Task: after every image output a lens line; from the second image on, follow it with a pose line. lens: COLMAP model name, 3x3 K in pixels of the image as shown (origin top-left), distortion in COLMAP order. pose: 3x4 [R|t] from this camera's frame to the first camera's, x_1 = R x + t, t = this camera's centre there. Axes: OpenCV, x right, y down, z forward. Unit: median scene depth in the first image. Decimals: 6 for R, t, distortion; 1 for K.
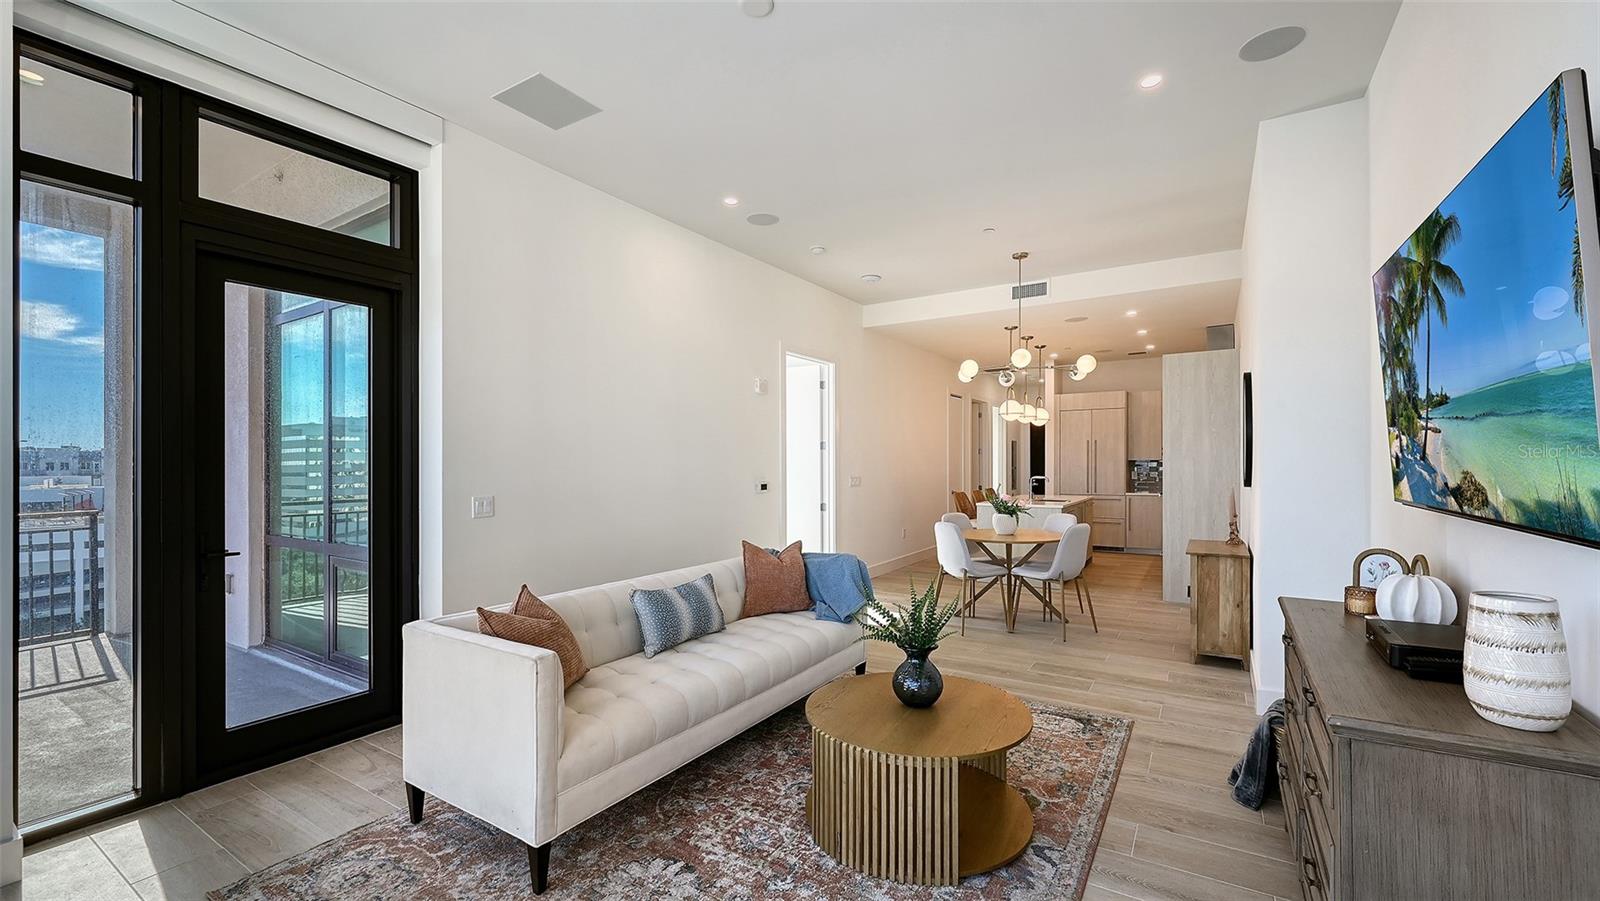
lens RADIAL K [[636.0, 0, 800.0], [0, 636.0, 450.5], [0, 0, 1]] dist [-0.000443, -0.000129]
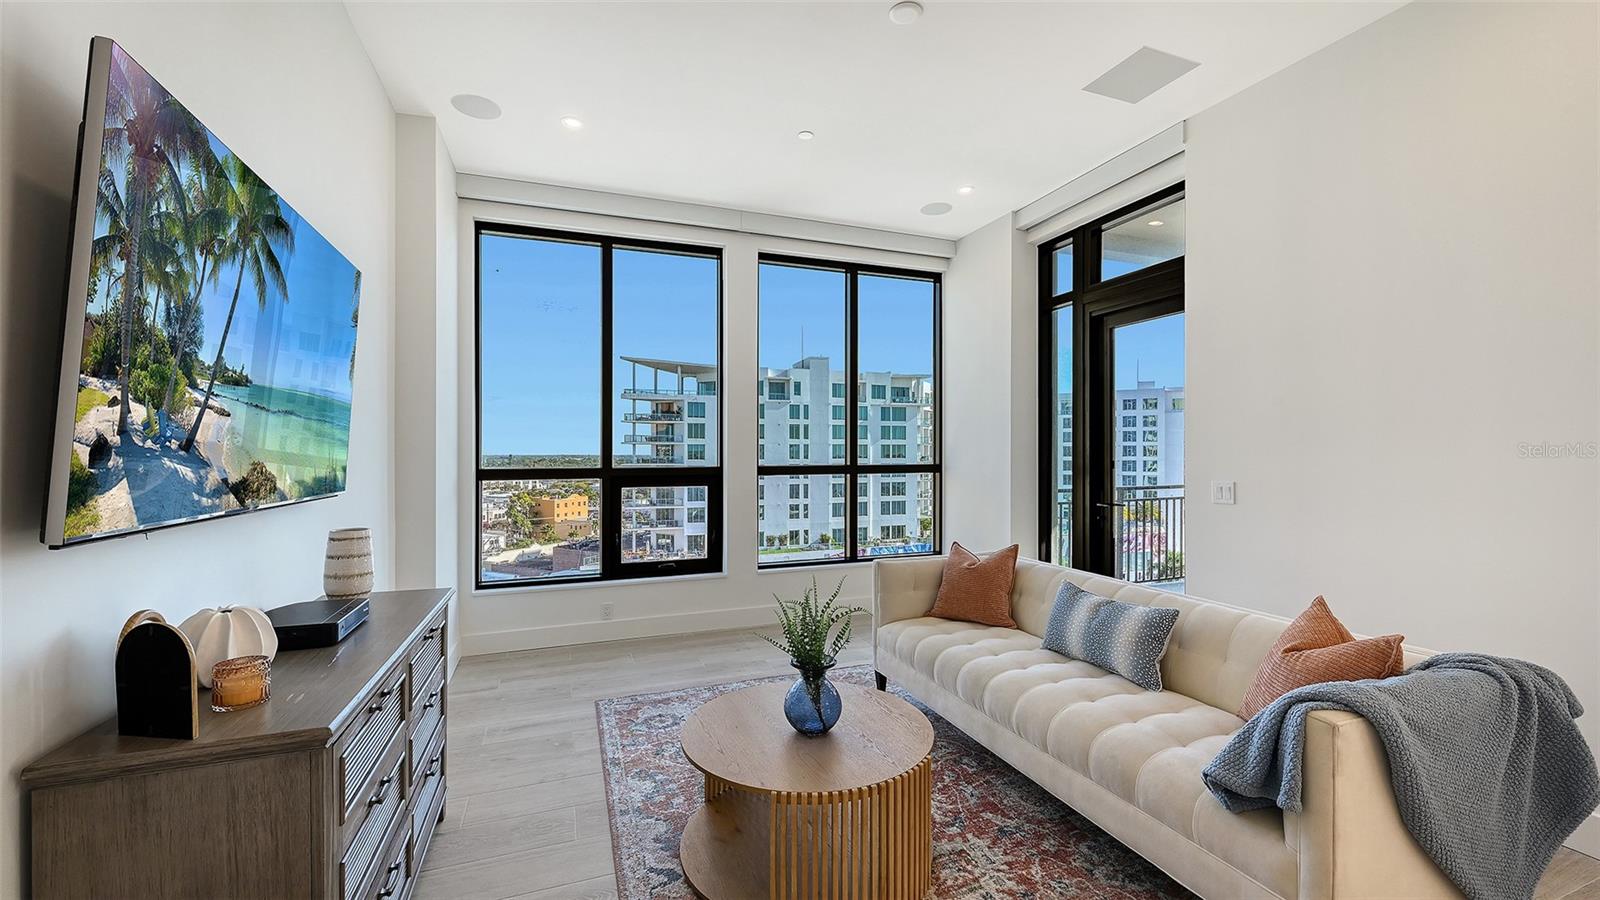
lens RADIAL K [[636.0, 0, 800.0], [0, 636.0, 450.0], [0, 0, 1]] dist [-0.000443, -0.000129]
pose [[-0.603391, 0.002288, -0.797442, 1.166718], [0.018638, 0.999763, -0.011233, 0.035656], [0.797227, -0.021641, -0.603291, 1.987186]]
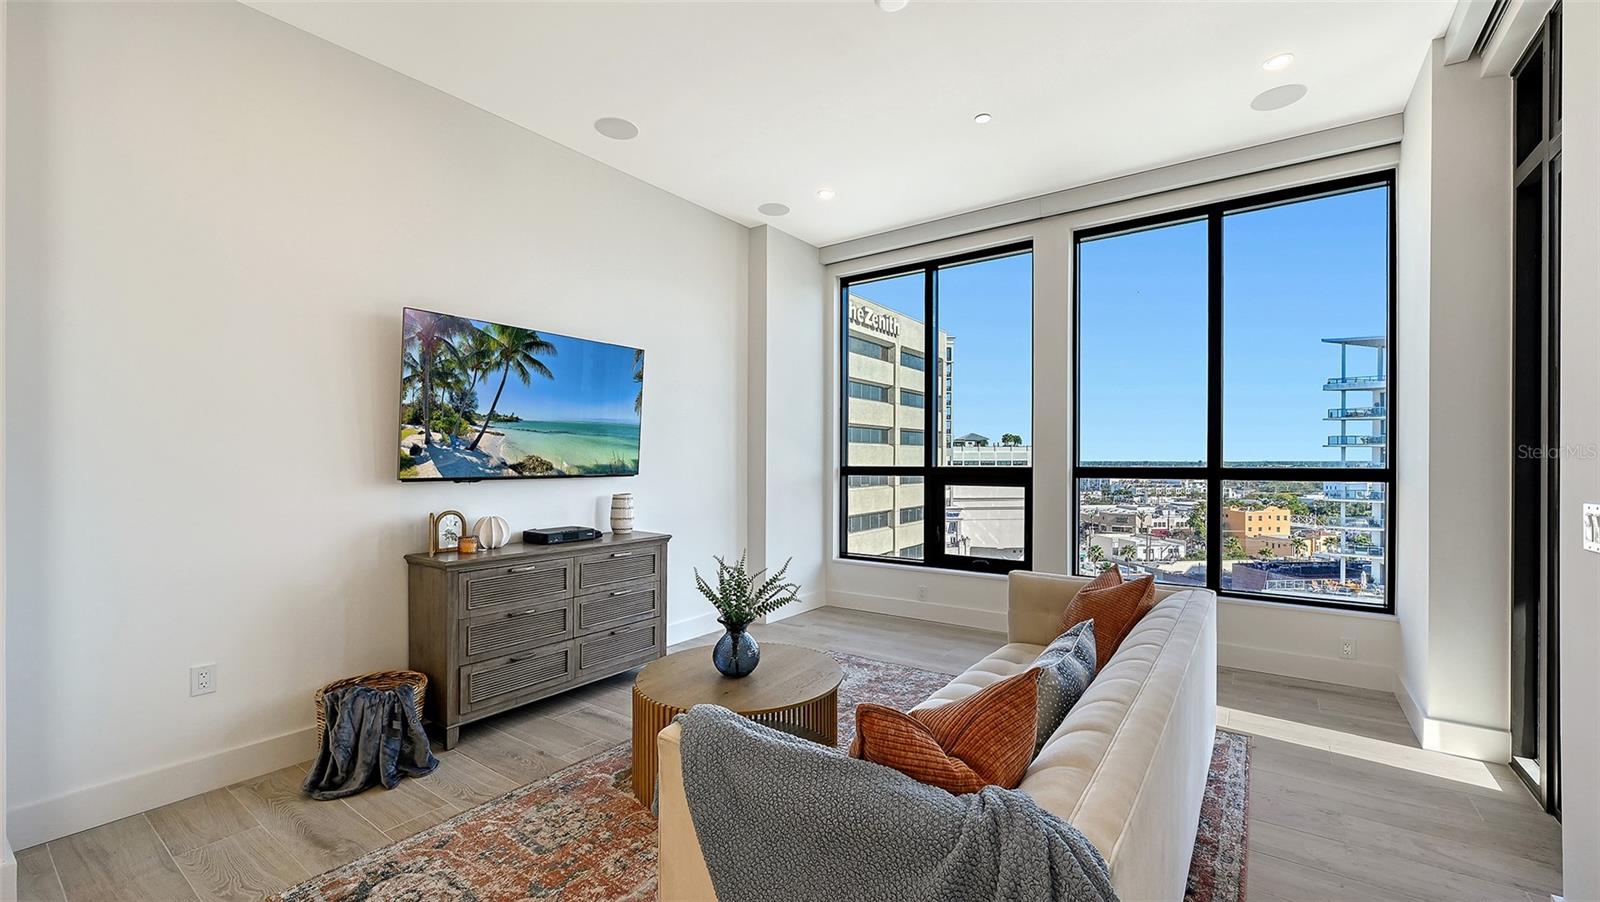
lens RADIAL K [[651.3, 0, 805.7], [0, 651.3, 468.5], [0, 0, 1]] dist [0.000488, -0.000063]
pose [[-0.998618, 0.003246, 0.052460, 0.012703], [0.003161, 0.999994, -0.001693, 0.072463], [-0.052465, -0.001525, -0.998622, 2.766149]]
